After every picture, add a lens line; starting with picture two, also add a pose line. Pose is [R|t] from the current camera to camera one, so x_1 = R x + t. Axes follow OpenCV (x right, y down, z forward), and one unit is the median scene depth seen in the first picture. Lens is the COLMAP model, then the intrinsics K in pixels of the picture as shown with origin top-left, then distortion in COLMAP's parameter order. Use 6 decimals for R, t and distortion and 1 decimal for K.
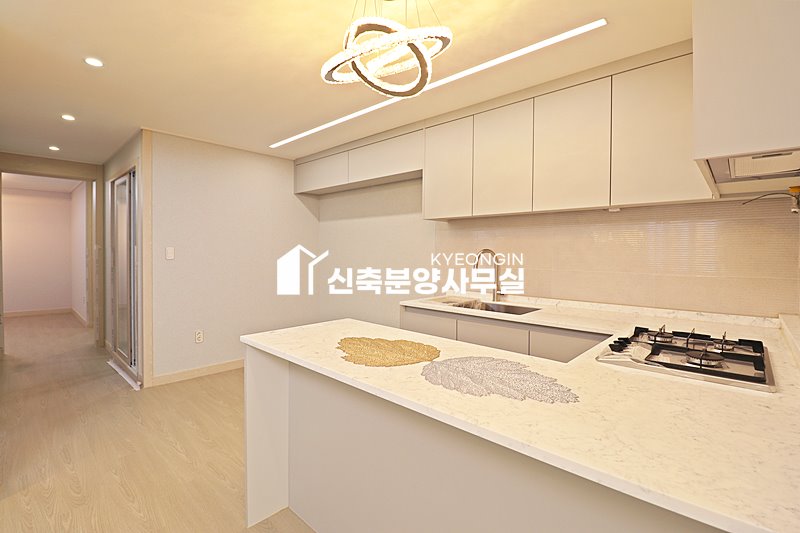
lens RADIAL K [[375.0, 0, 396.4], [0, 375.0, 257.4], [0, 0, 1]] dist [0.000212, -0.014787]
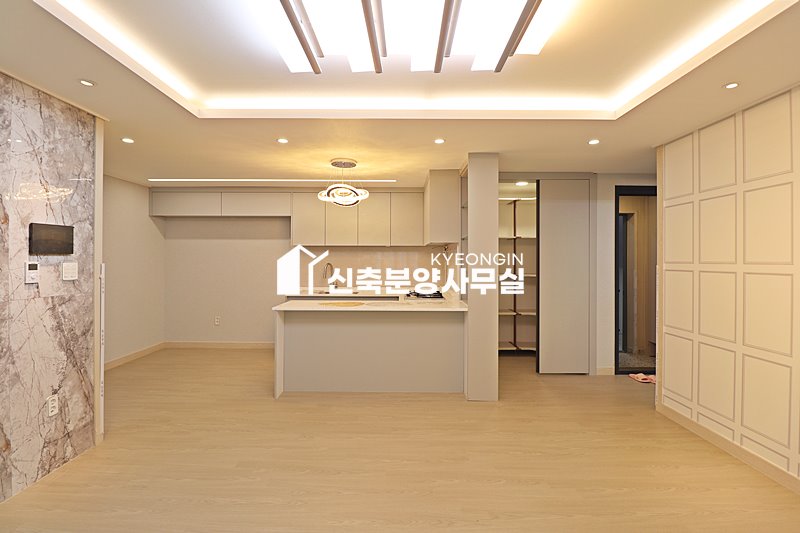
lens RADIAL K [[369.0, 0, 399.0], [0, 369.0, 260.8], [0, 0, 1]] dist [-0.000865, -0.013909]
pose [[0.726534, -0.007497, 0.687090, -0.718083], [0.013174, 0.999909, -0.003019, -0.020021], [-0.687005, 0.011245, 0.726566, -0.538589]]
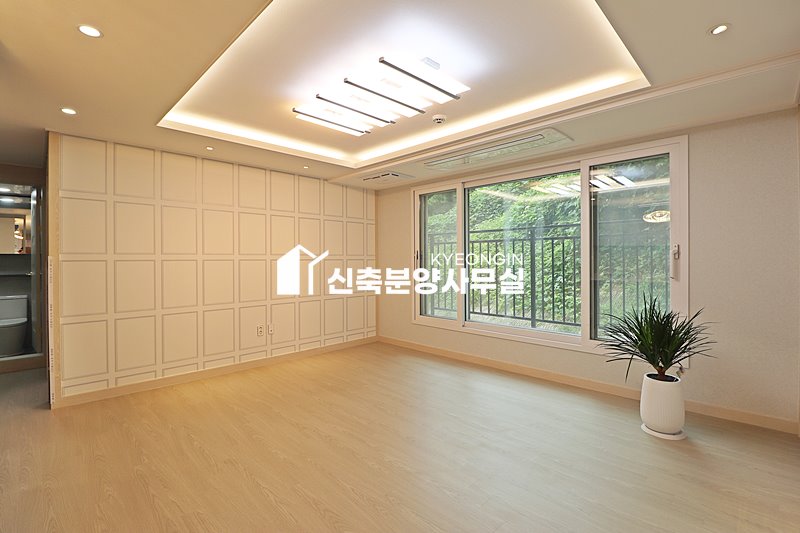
lens RADIAL K [[369.0, 0, 399.0], [0, 369.0, 260.8], [0, 0, 1]] dist [-0.000865, -0.013909]
pose [[-0.999751, -0.001712, 0.022259, -0.430487], [-0.001272, 0.999804, 0.019764, -0.008848], [-0.022288, 0.019731, -0.999557, 0.659044]]
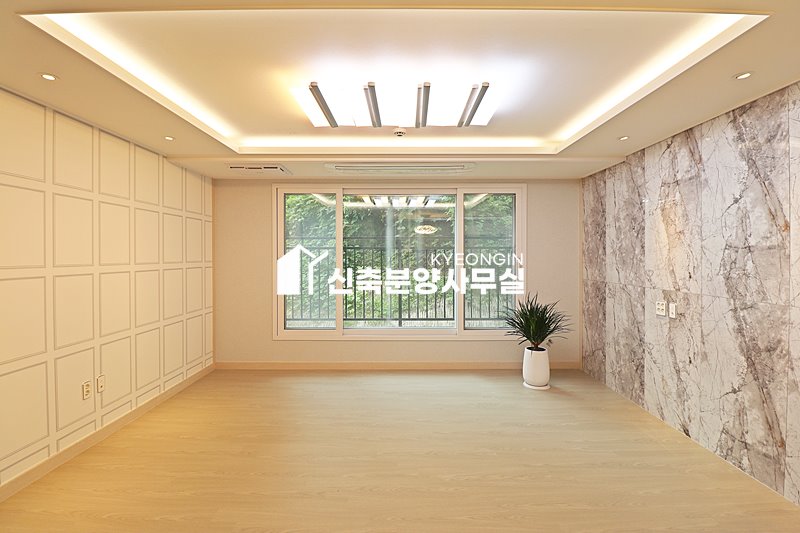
lens RADIAL K [[367.8, 0, 402.2], [0, 367.8, 258.2], [0, 0, 1]] dist [-0.003728, -0.014355]
pose [[-0.720404, -0.000499, -0.693554, 0.174215], [-0.015320, 0.999767, 0.015194, -0.044130], [0.693385, 0.021571, -0.720244, 0.383581]]
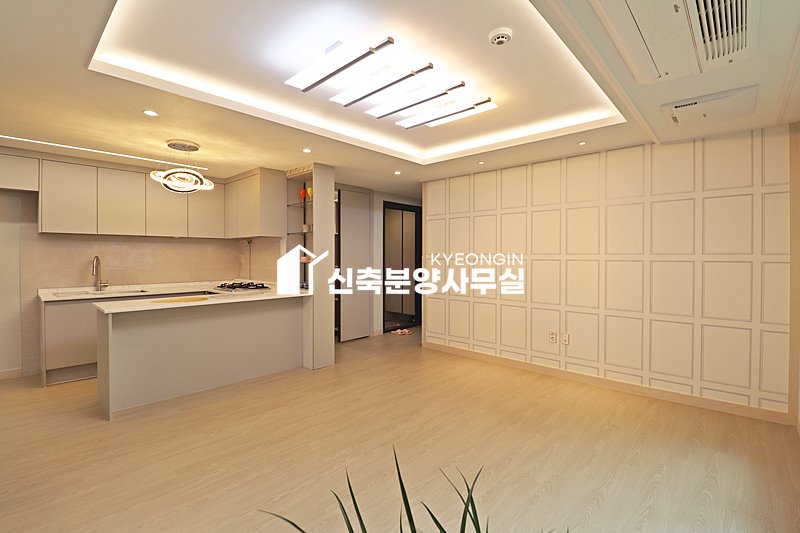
lens RADIAL K [[367.8, 0, 402.2], [0, 367.8, 258.2], [0, 0, 1]] dist [-0.003728, -0.014355]
pose [[-0.016976, -0.012838, 0.999773, -1.132103], [0.013730, 0.999820, 0.013072, -0.014083], [-0.999762, 0.013949, -0.016797, -0.169398]]
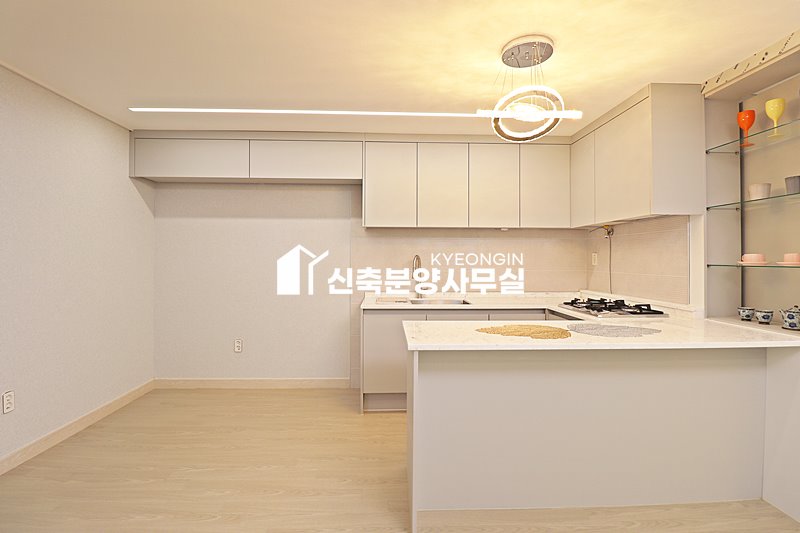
lens RADIAL K [[367.8, 0, 402.2], [0, 367.8, 258.2], [0, 0, 1]] dist [-0.003728, -0.014355]
pose [[0.696018, -0.002745, 0.718019, -0.596843], [0.012725, 0.999883, -0.008513, -0.000981], [-0.717912, 0.015062, 0.695971, 0.197504]]
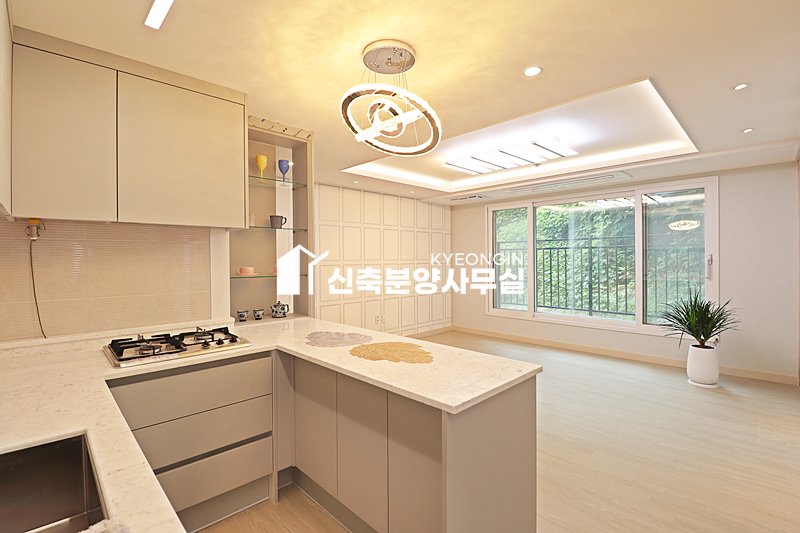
lens RADIAL K [[369.0, 0, 399.0], [0, 369.0, 260.8], [0, 0, 1]] dist [-0.000865, -0.013909]
pose [[-0.999356, 0.001247, 0.035848, -0.048510], [0.002037, 0.999755, 0.022023, -0.040342], [-0.035812, 0.022082, -0.999115, 1.057525]]
